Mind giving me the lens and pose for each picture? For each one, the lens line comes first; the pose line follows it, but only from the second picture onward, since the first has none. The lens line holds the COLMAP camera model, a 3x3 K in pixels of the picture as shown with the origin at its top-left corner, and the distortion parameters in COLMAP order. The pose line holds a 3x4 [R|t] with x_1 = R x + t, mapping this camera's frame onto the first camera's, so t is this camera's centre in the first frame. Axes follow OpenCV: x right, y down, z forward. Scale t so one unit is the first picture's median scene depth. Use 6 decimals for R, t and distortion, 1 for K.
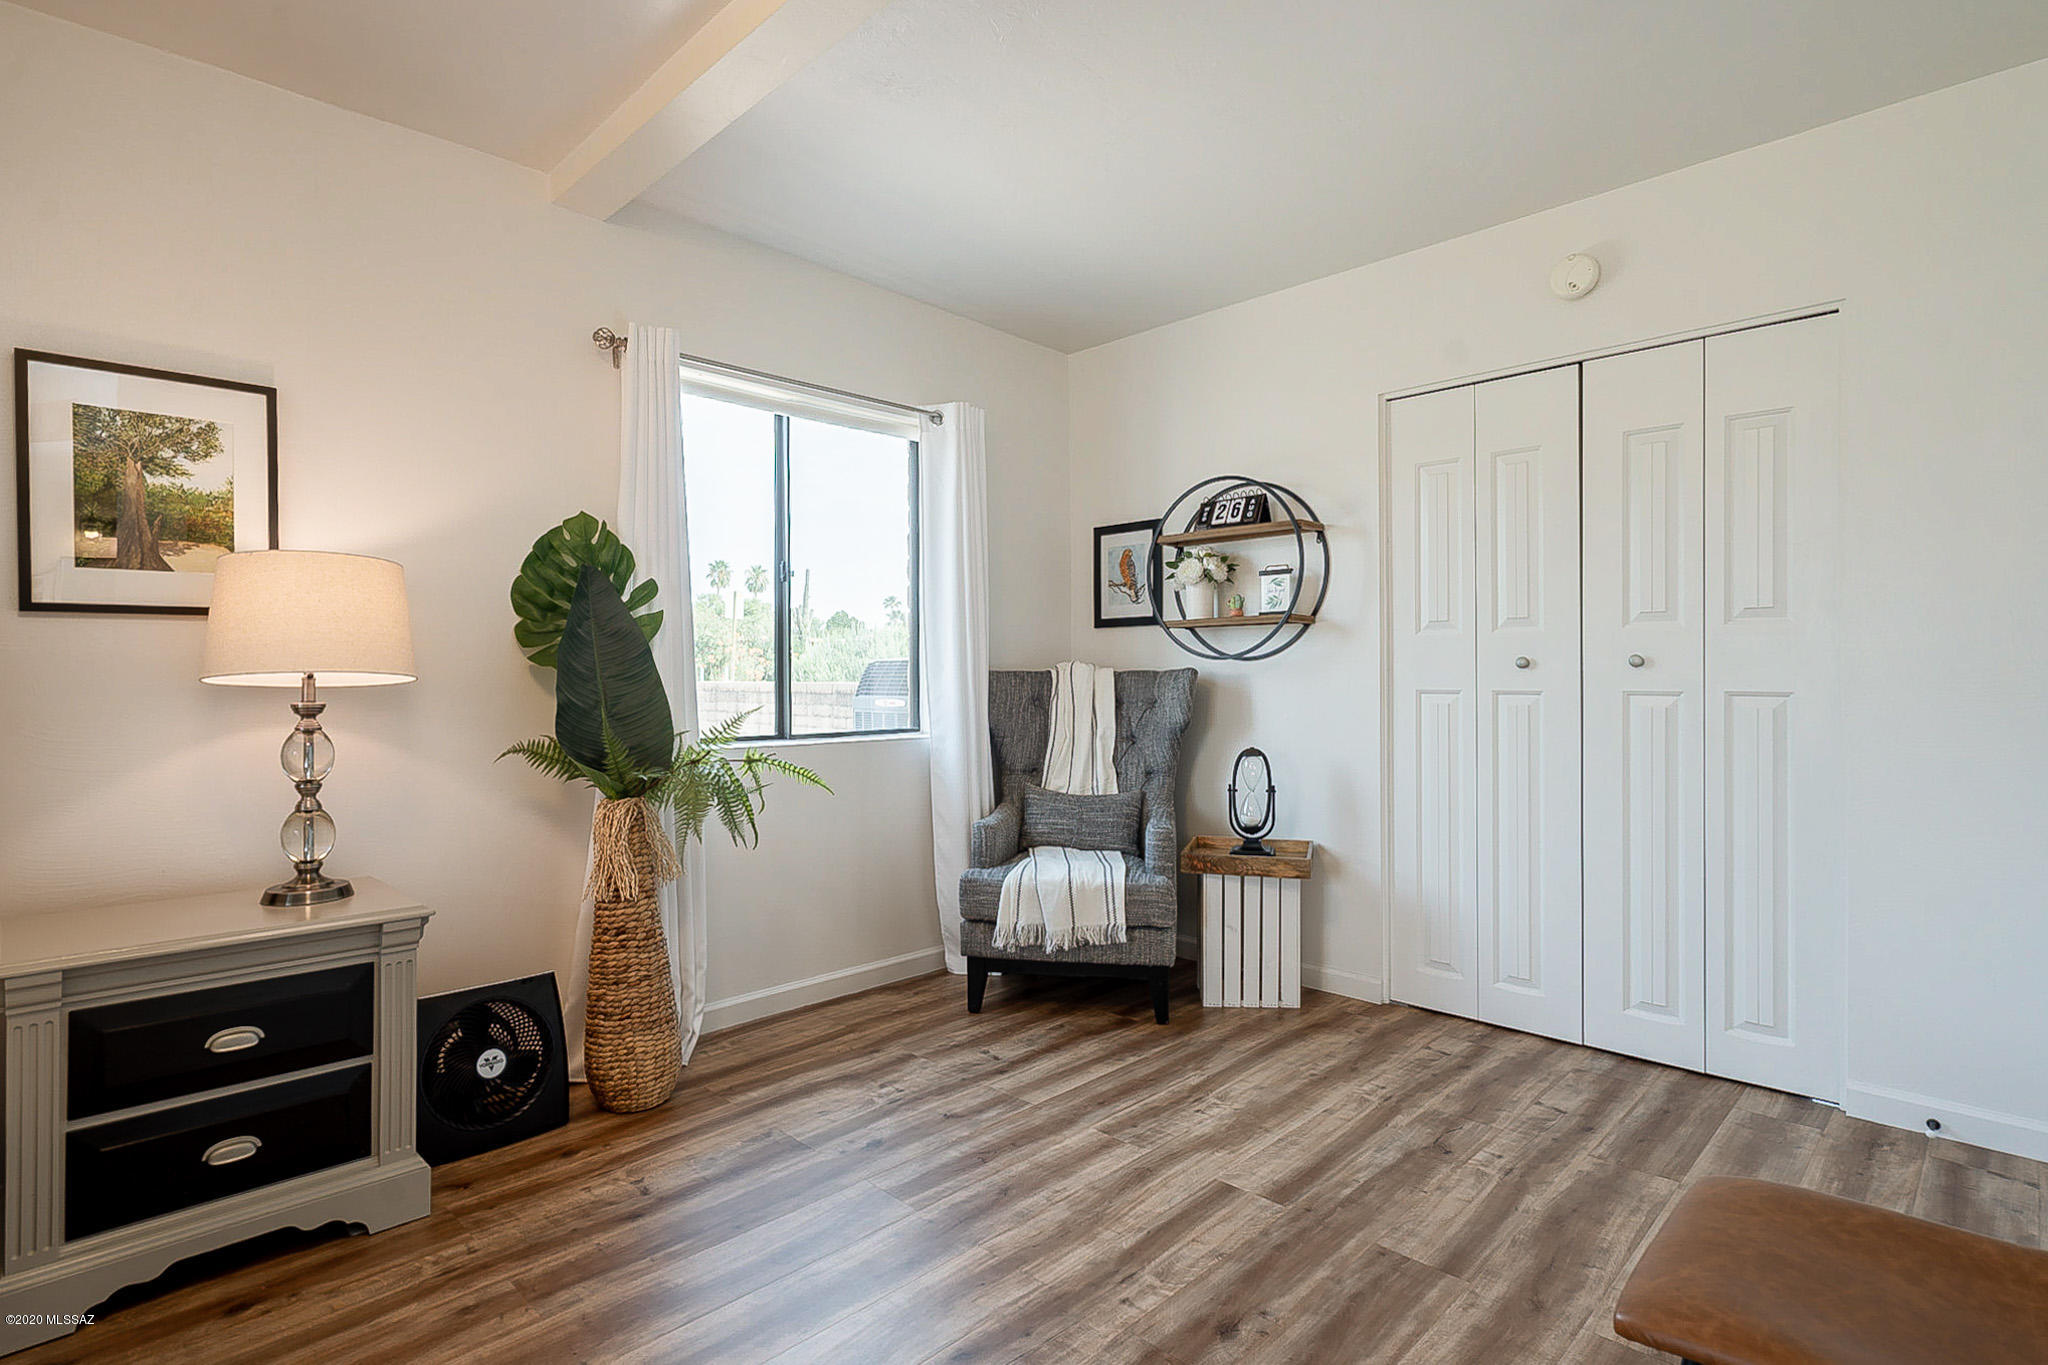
lens RADIAL K [[1016.7, 0, 1028.2], [0, 1016.7, 673.0], [0, 0, 1]] dist [0.000440, 0.000752]
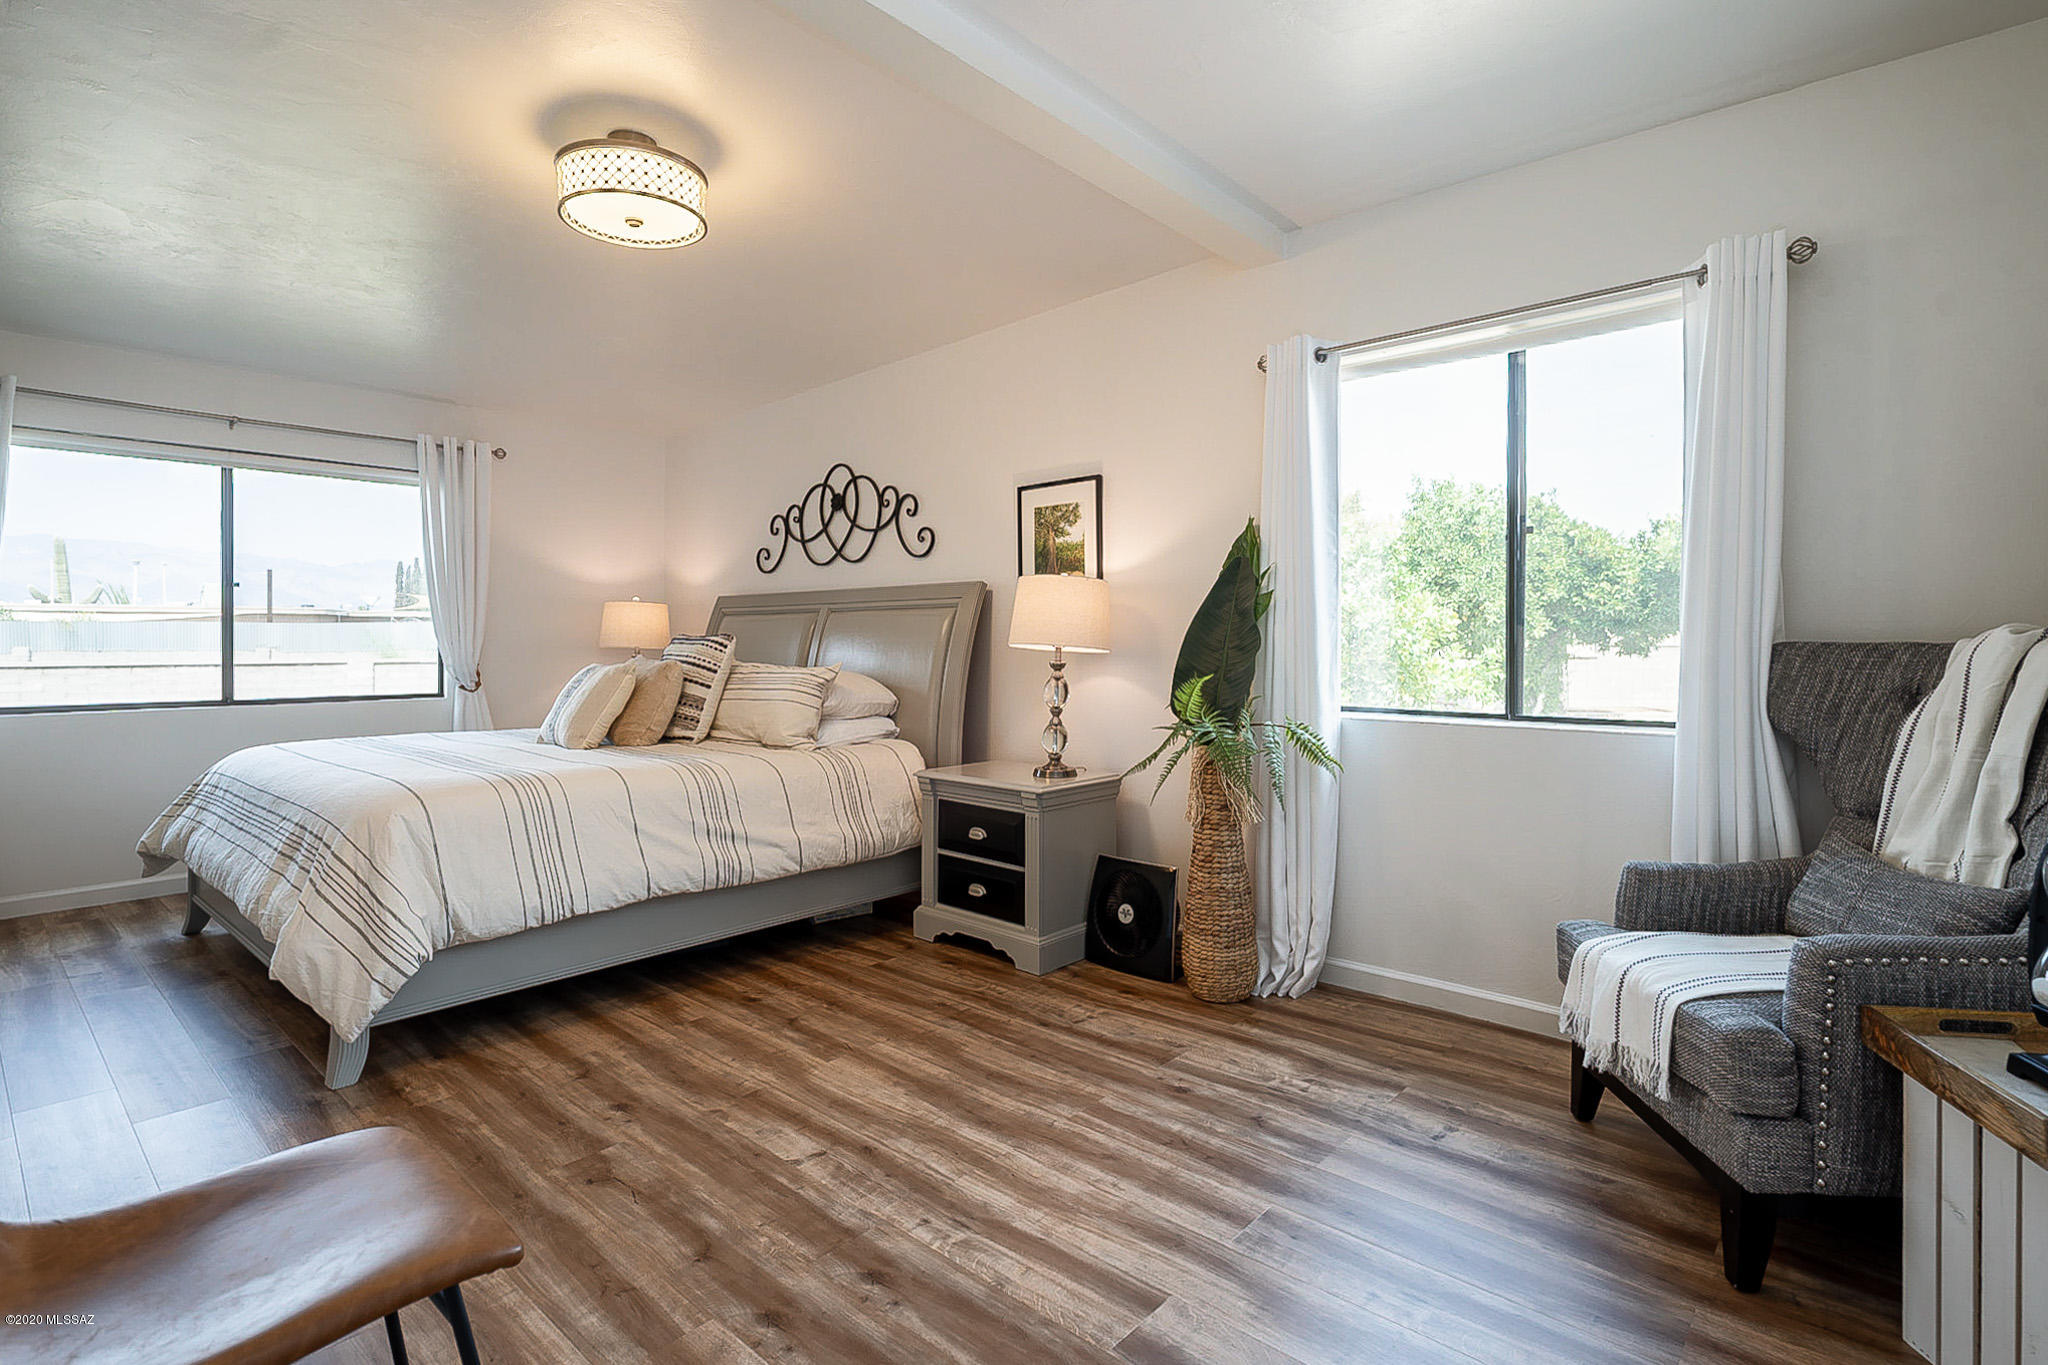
lens RADIAL K [[984.5, 0, 1035.7], [0, 984.5, 649.6], [0, 0, 1]] dist [0.000302, 0.000039]
pose [[0.055165, 0.009597, -0.998431, 0.688986], [0.001791, 0.999951, 0.009710, -0.005484], [0.998476, -0.002324, 0.055145, 0.632630]]
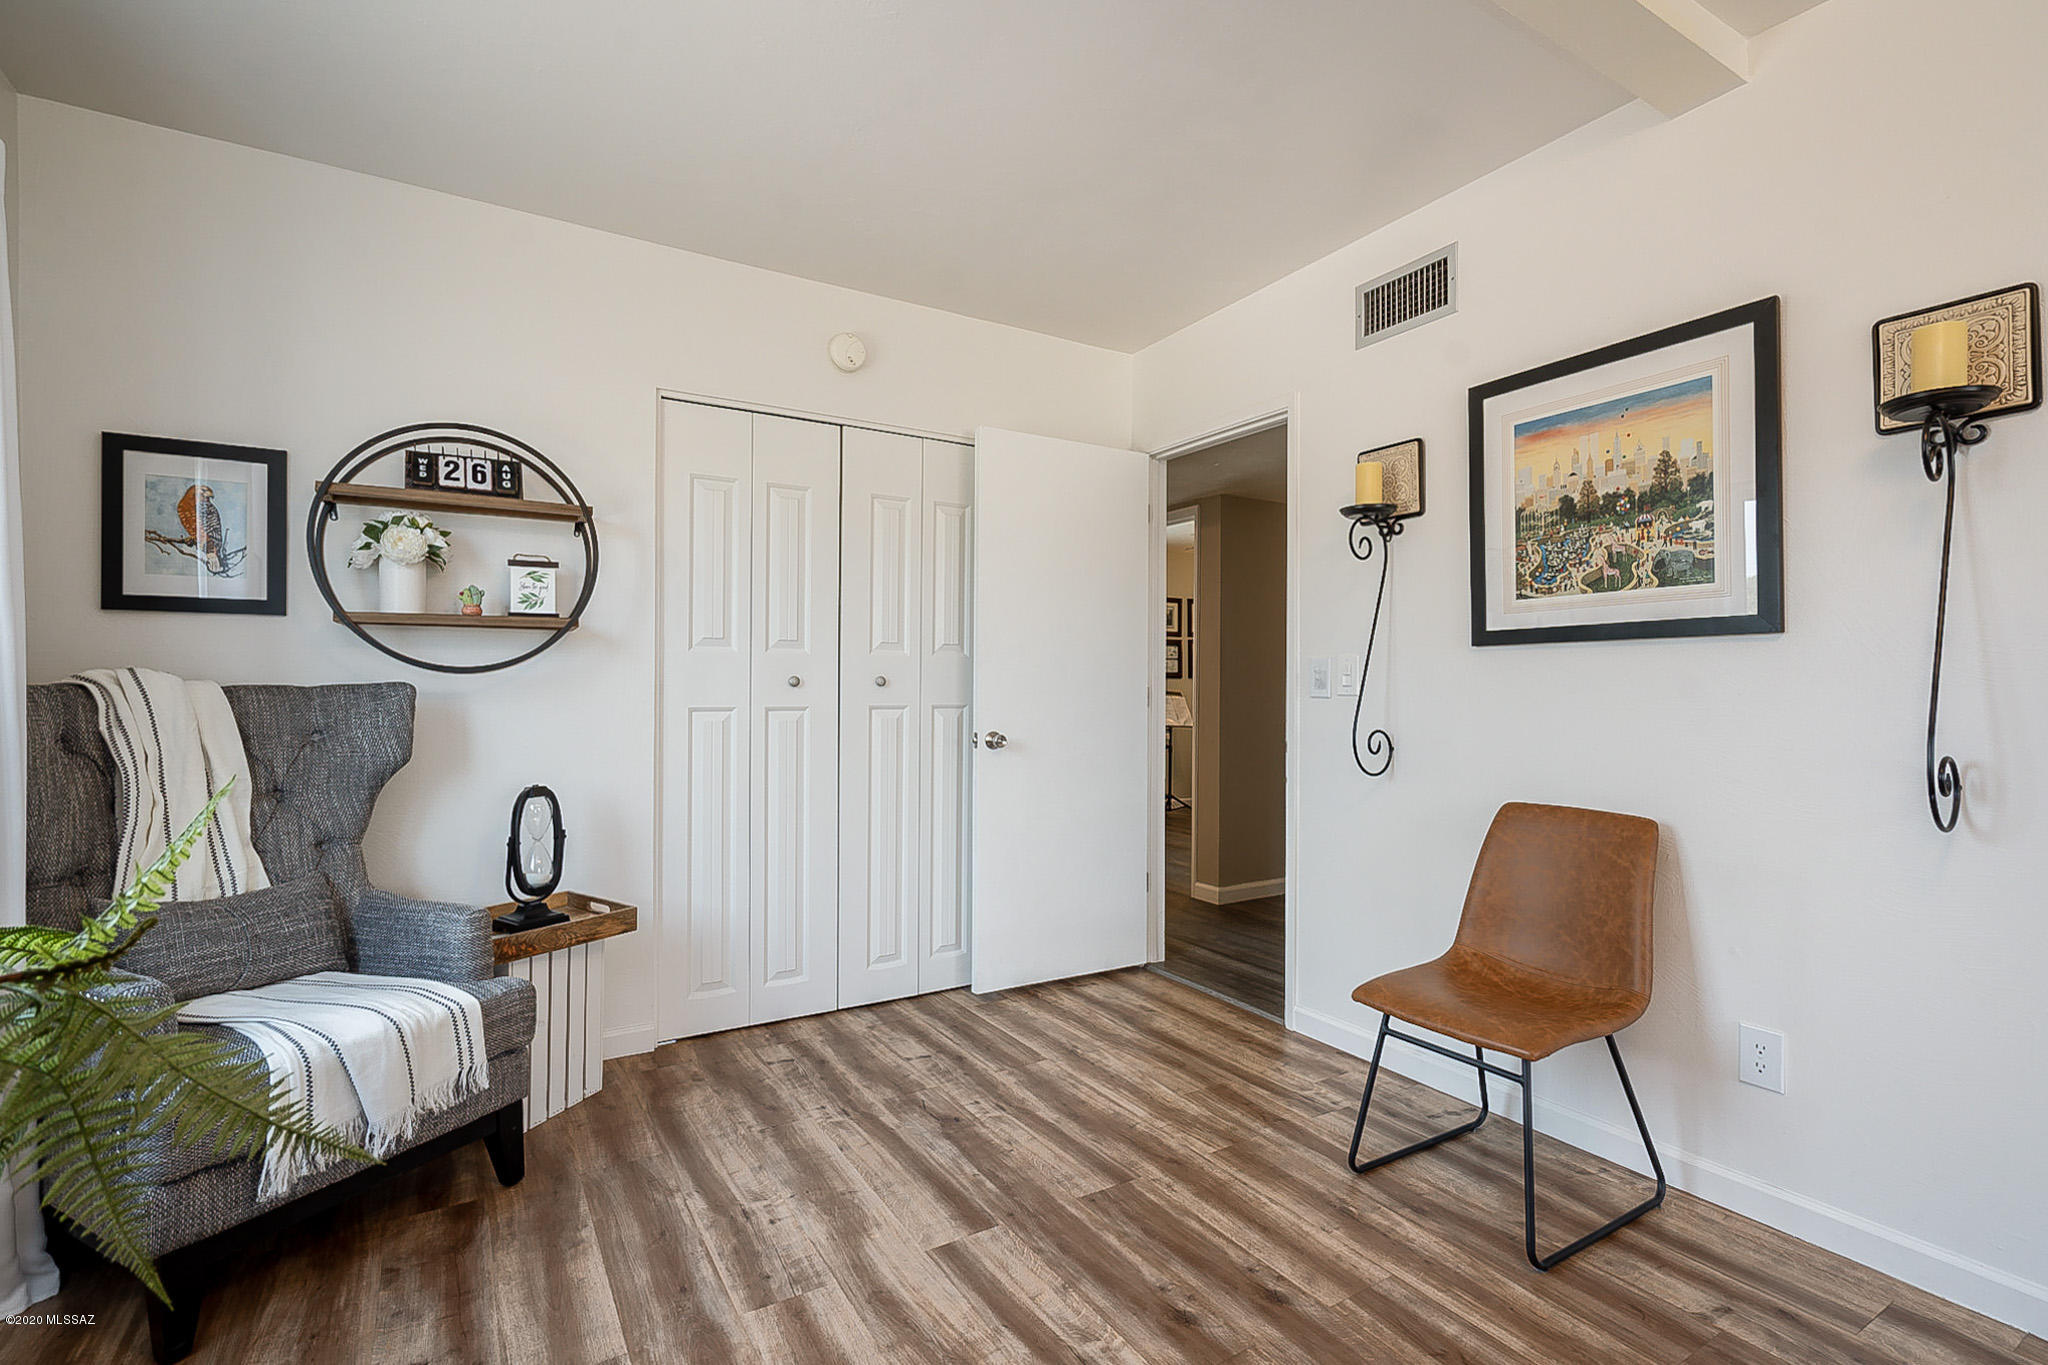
lens RADIAL K [[947.6, 0, 1028.0], [0, 947.6, 676.8], [0, 0, 1]] dist [-0.000504, -0.000055]
pose [[0.237730, 0.013506, 0.971237, -0.459286], [-0.005271, 0.999907, -0.012614, -0.003349], [-0.971317, -0.002121, 0.237779, 0.526154]]
